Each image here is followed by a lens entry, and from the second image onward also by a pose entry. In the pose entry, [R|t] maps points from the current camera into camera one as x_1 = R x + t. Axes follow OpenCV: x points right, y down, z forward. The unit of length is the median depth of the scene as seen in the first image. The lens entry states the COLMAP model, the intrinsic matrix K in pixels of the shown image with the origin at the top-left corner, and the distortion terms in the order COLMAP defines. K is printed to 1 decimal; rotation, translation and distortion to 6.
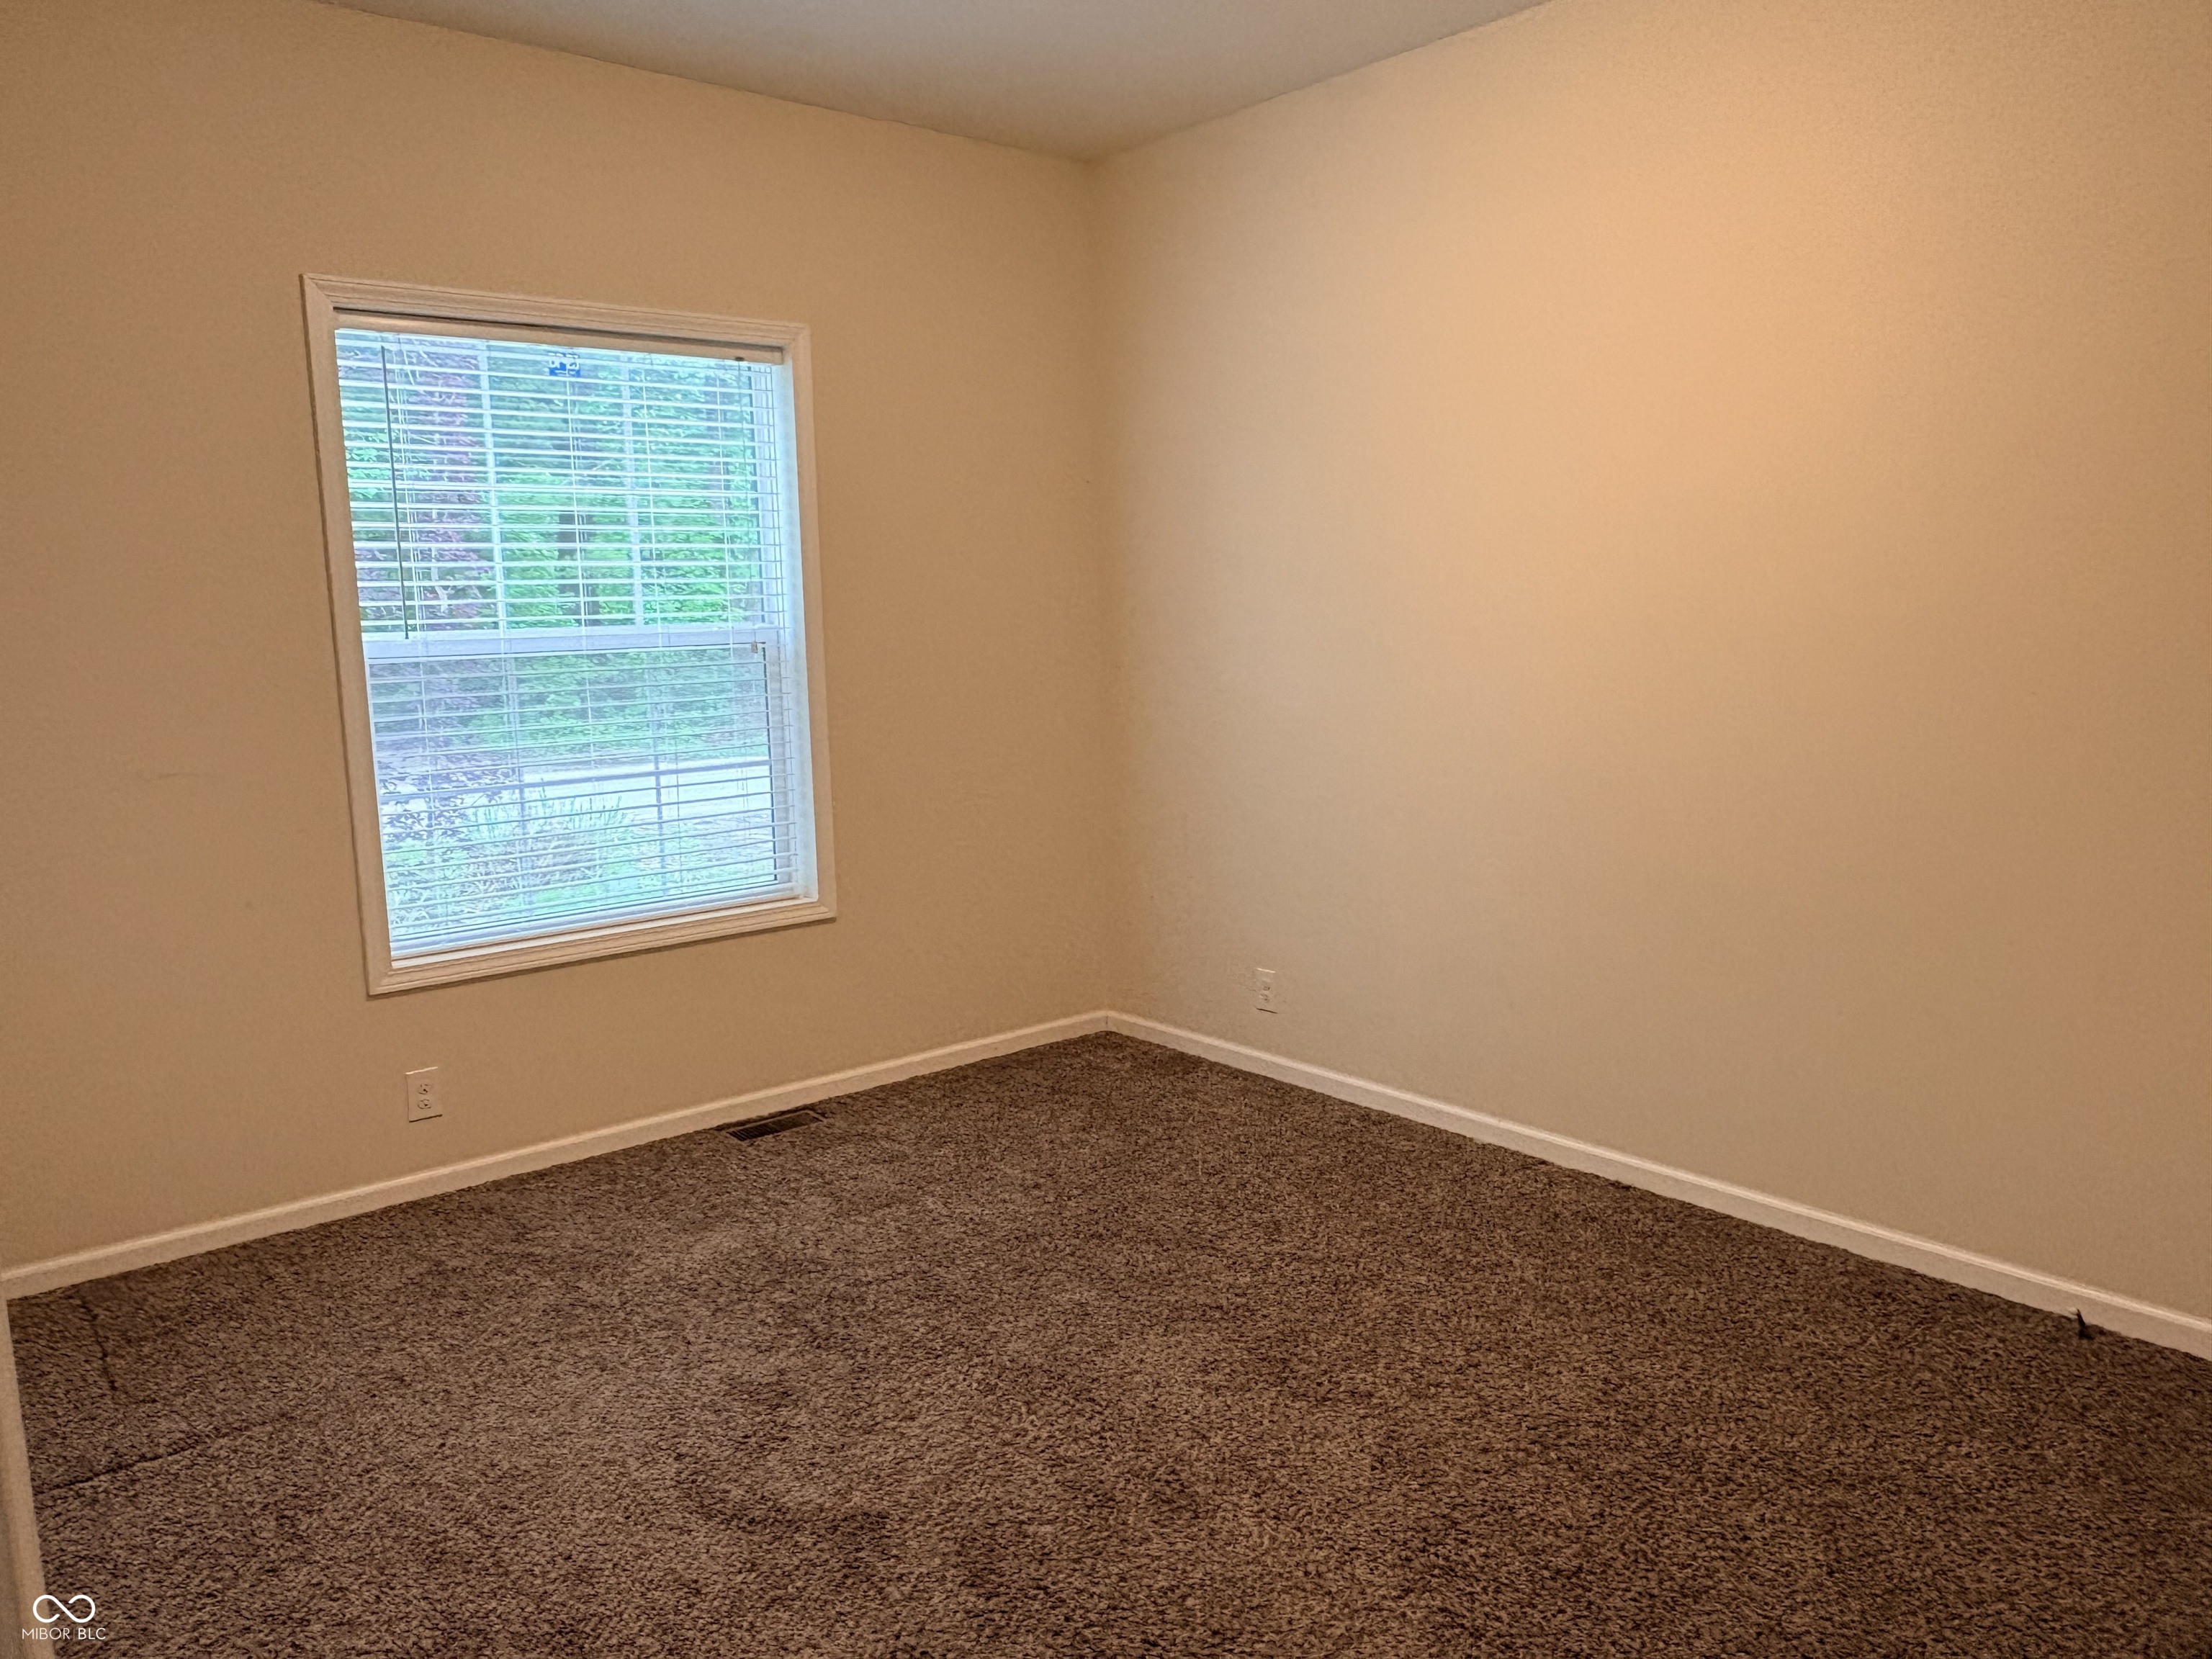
lens RADIAL K [[1603.5, 0, 1103.4], [0, 1603.5, 861.6], [0, 0, 1]] dist [-0.000599, 0.009105]
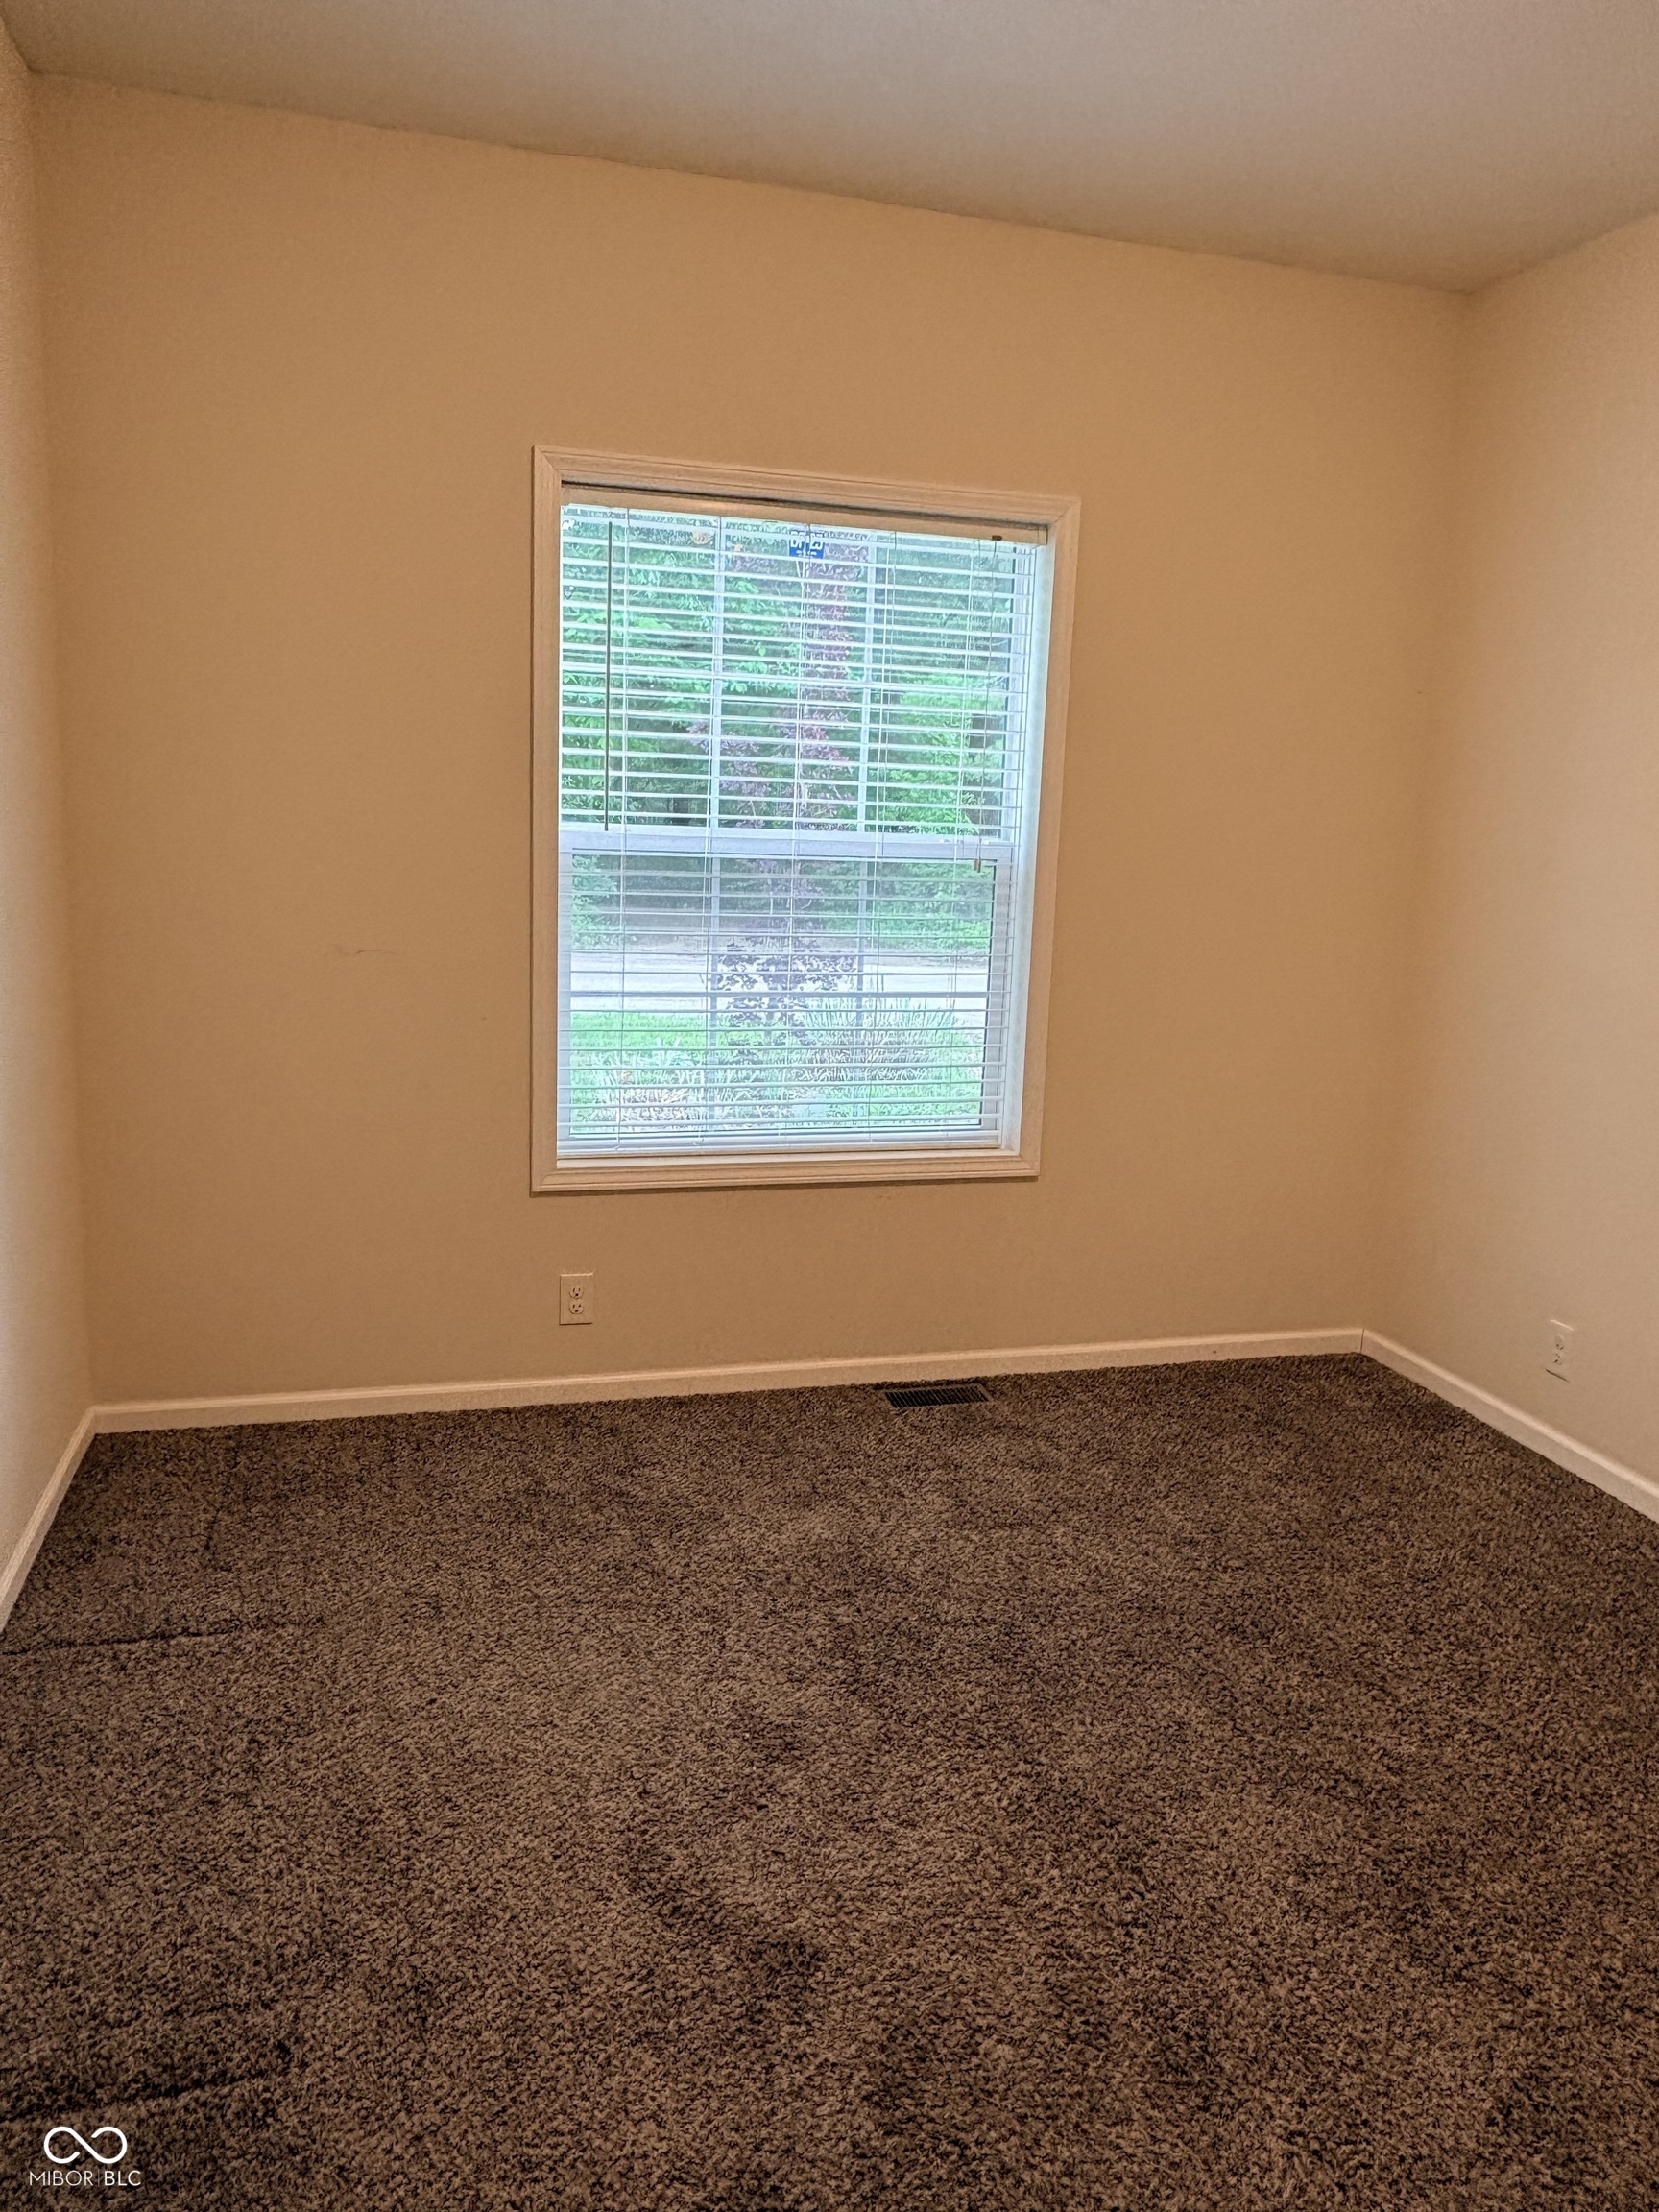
lens RADIAL K [[1603.5, 0, 829.5], [0, 1603.5, 1106.0], [0, 0, 1]] dist [-0.000599, 0.009105]
pose [[0.910356, 0.133756, -0.391614, 0.085962], [-0.125449, 0.990993, 0.046853, -0.037834], [0.394353, 0.006475, 0.918936, 0.174178]]
